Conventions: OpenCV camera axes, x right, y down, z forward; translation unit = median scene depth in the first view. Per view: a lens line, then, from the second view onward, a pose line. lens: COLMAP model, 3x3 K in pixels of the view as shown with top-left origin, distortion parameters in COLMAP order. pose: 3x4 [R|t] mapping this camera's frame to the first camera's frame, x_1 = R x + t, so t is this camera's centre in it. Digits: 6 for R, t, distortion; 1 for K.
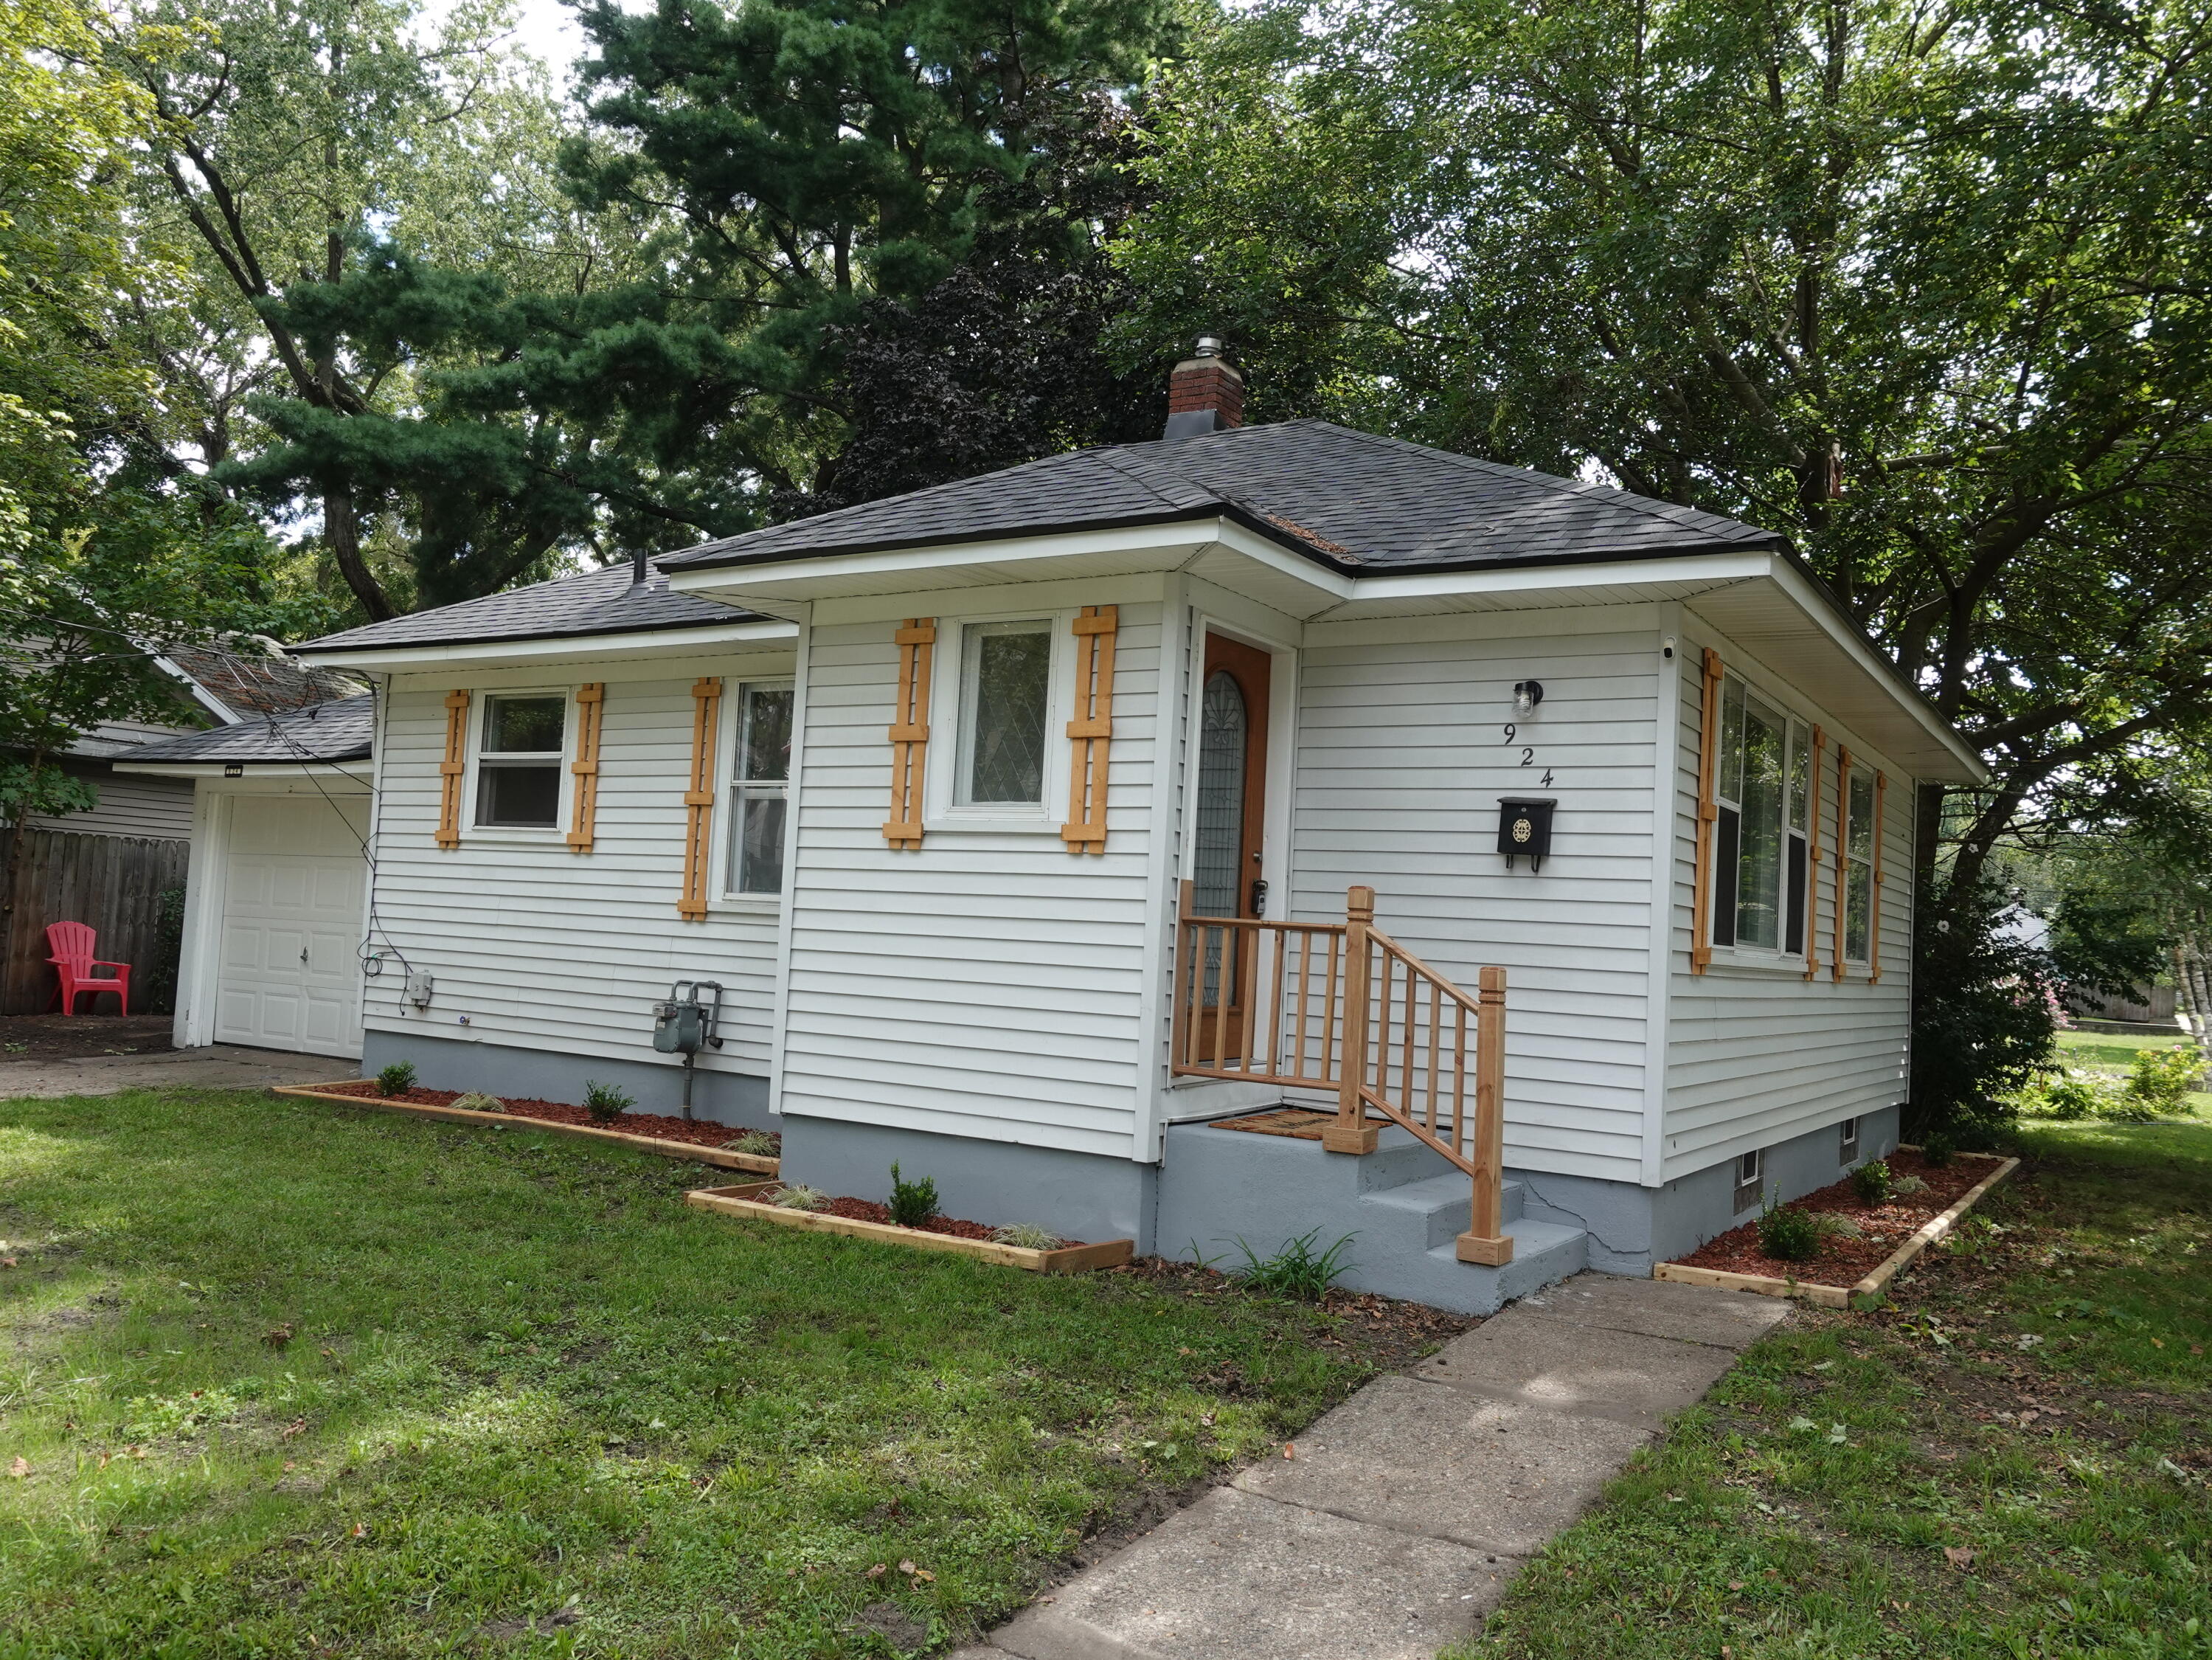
lens RADIAL K [[1721.2, 0, 1107.0], [0, 1721.2, 834.0], [0, 0, 1]] dist [0.006628, -0.001136]
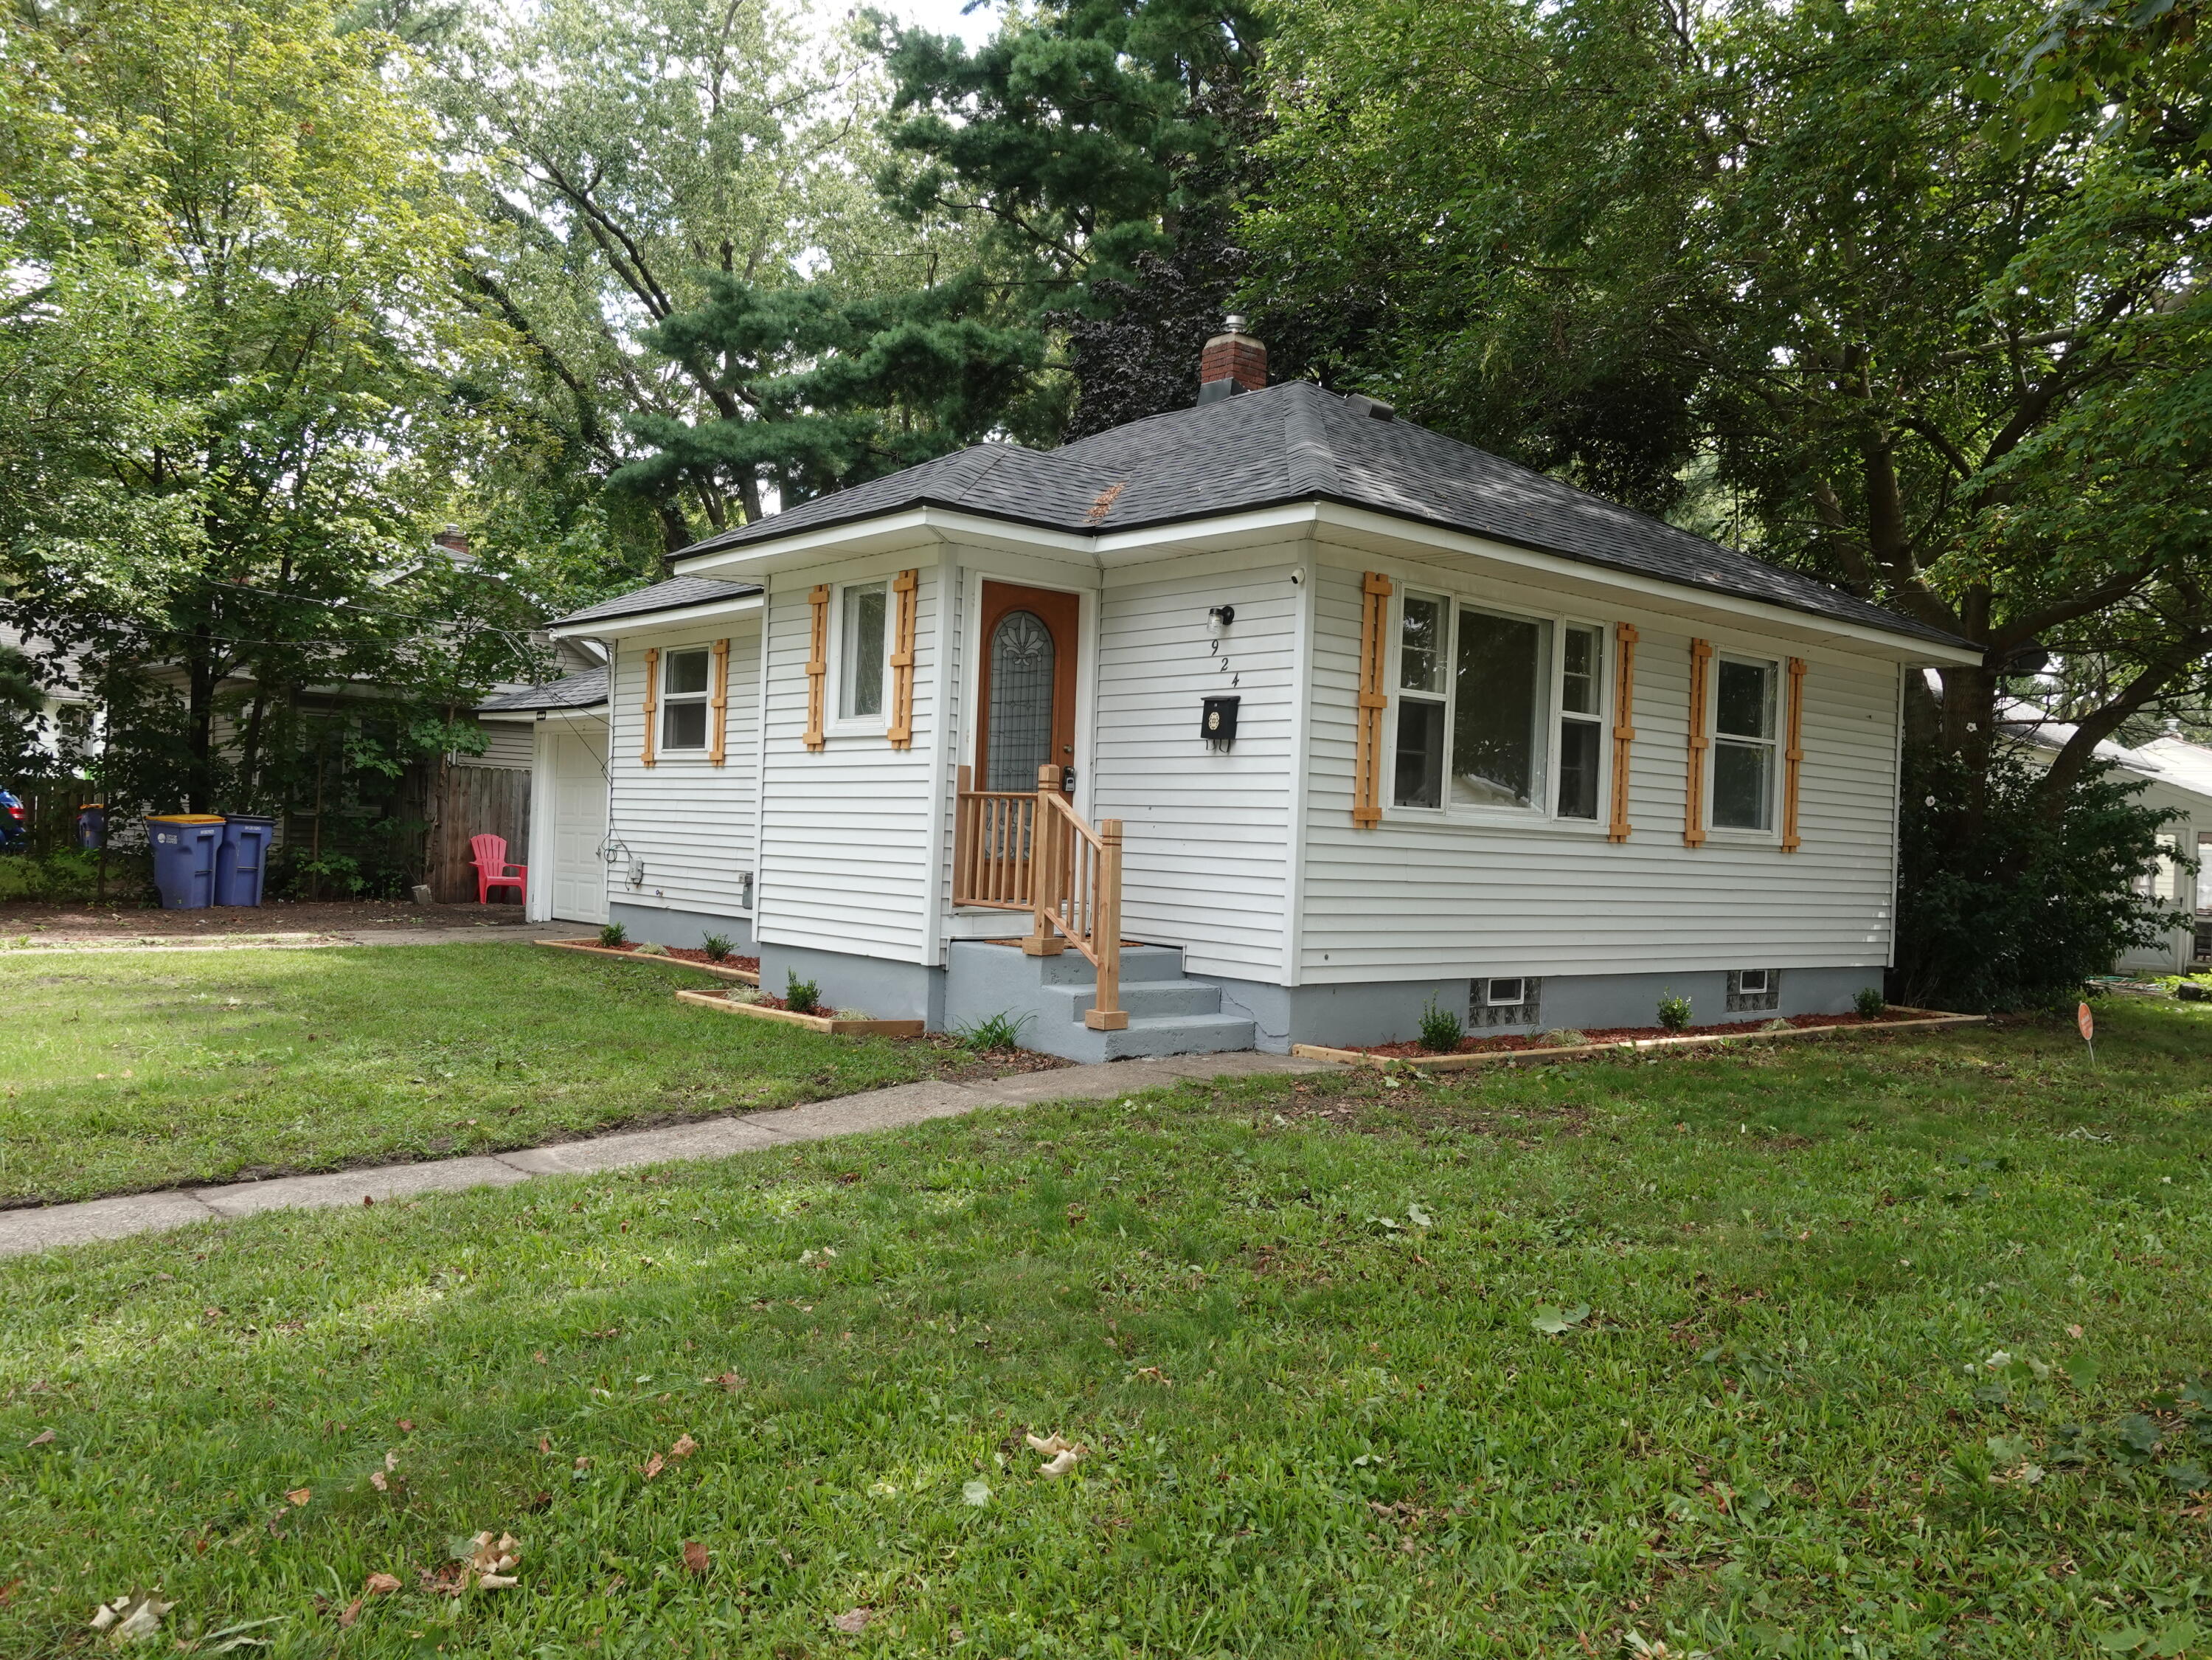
lens RADIAL K [[1721.2, 0, 1106.9], [0, 1721.2, 826.9], [0, 0, 1]] dist [0.006628, -0.001136]
pose [[0.955696, -0.019271, -0.293725, 0.385371], [0.030721, 0.998935, 0.034417, 0.021749], [0.292749, -0.041916, 0.955270, -0.200665]]
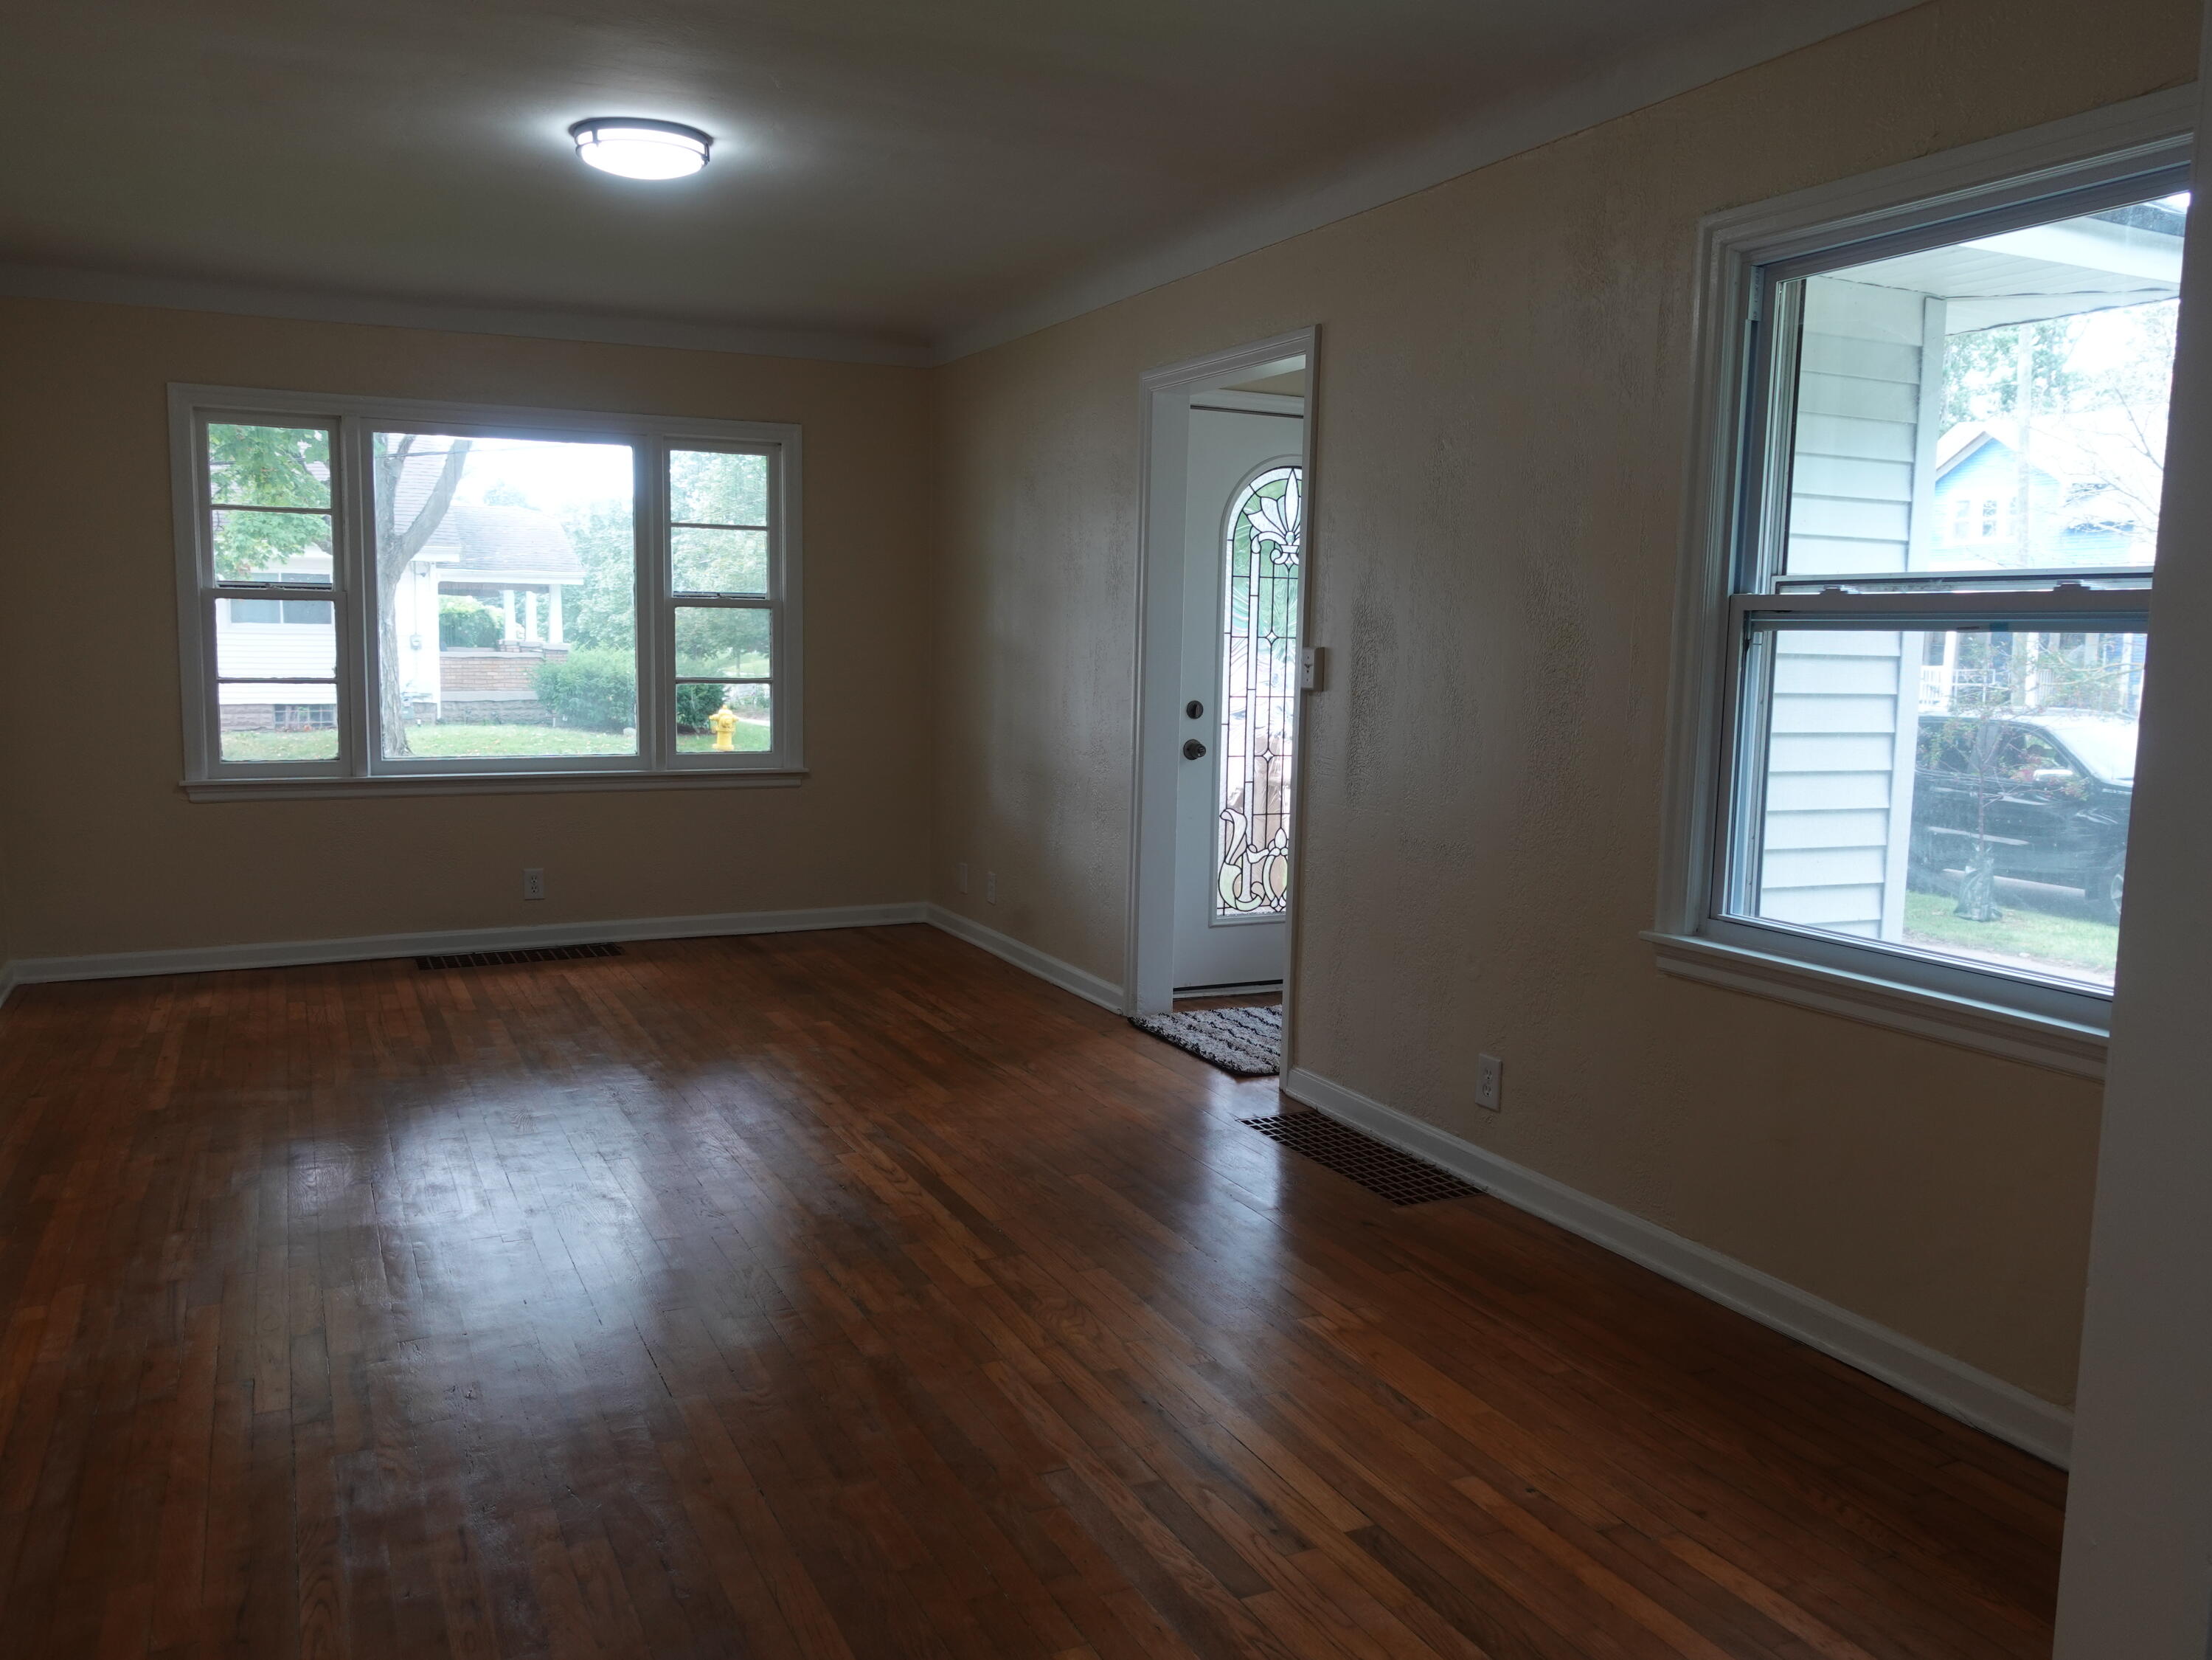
lens RADIAL K [[1721.2, 0, 1124.7], [0, 1721.2, 830.2], [0, 0, 1]] dist [0.006628, -0.001136]
pose [[0.857682, 0.028272, -0.513403, 0.288886], [0.052900, 0.988337, 0.142800, -0.036316], [0.511452, -0.149635, 0.846183, 0.231562]]
